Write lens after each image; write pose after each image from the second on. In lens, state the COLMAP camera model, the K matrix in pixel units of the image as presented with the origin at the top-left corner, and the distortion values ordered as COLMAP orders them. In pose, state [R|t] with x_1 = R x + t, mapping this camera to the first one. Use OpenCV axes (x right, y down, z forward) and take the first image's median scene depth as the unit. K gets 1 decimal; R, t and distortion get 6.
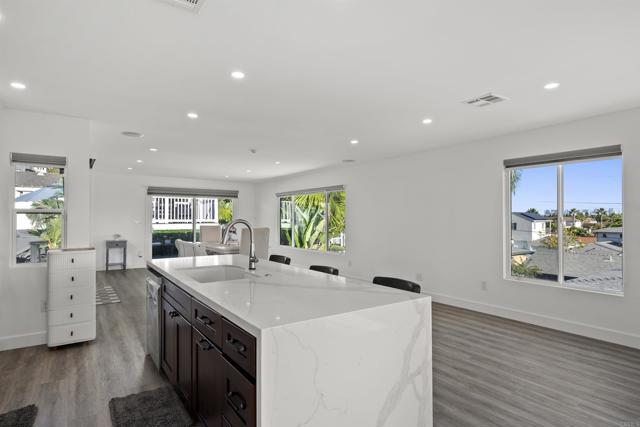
lens RADIAL K [[356.2, 0, 319.7], [0, 356.2, 214.6], [0, 0, 1]] dist [0.002814, 0.001915]
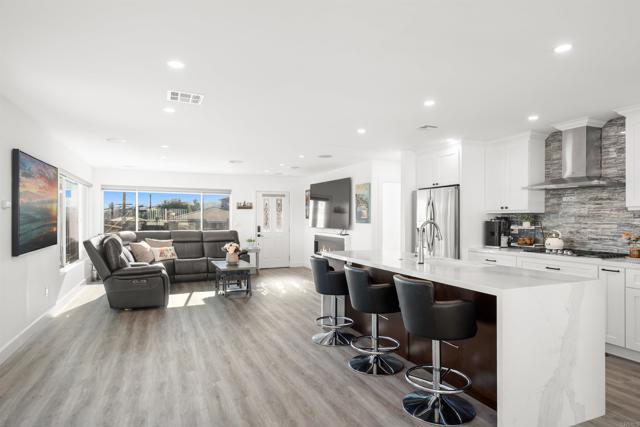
lens RADIAL K [[365.1, 0, 319.5], [0, 365.1, 217.9], [0, 0, 1]] dist [0.001801, -0.000275]
pose [[-0.979484, -0.000227, 0.201521, -0.035467], [-0.001795, 0.999970, -0.007595, 0.004532], [-0.201513, -0.007801, -0.979455, 0.730460]]
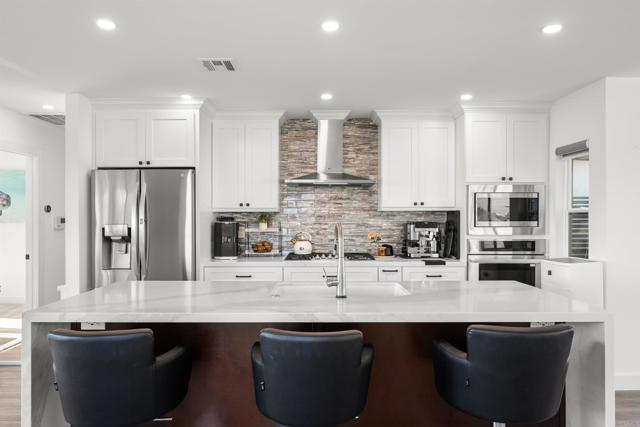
lens RADIAL K [[421.9, 0, 315.8], [0, 421.9, 217.2], [0, 0, 1]] dist [0.000673, -0.000109]
pose [[-0.577086, -0.002148, -0.816681, 0.157967], [0.007758, 0.999937, -0.008112, 0.003243], [0.816647, -0.011017, -0.577033, 0.466737]]
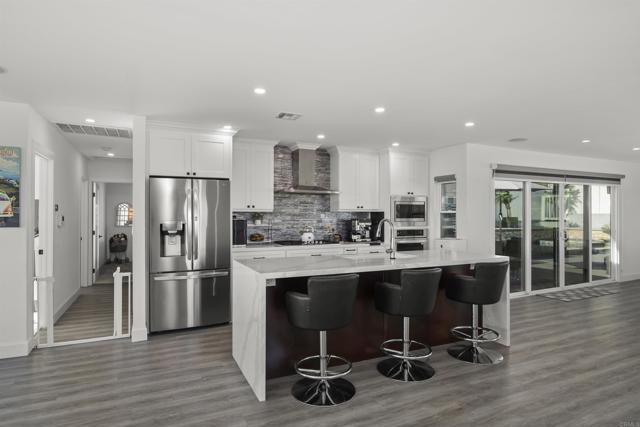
lens RADIAL K [[365.1, 0, 315.2], [0, 365.1, 212.1], [0, 0, 1]] dist [0.001801, -0.000275]
pose [[-0.178865, -0.012882, -0.983789, 0.364600], [0.009953, 0.999839, -0.014902, 0.002546], [0.983823, -0.012457, -0.178709, 0.316266]]
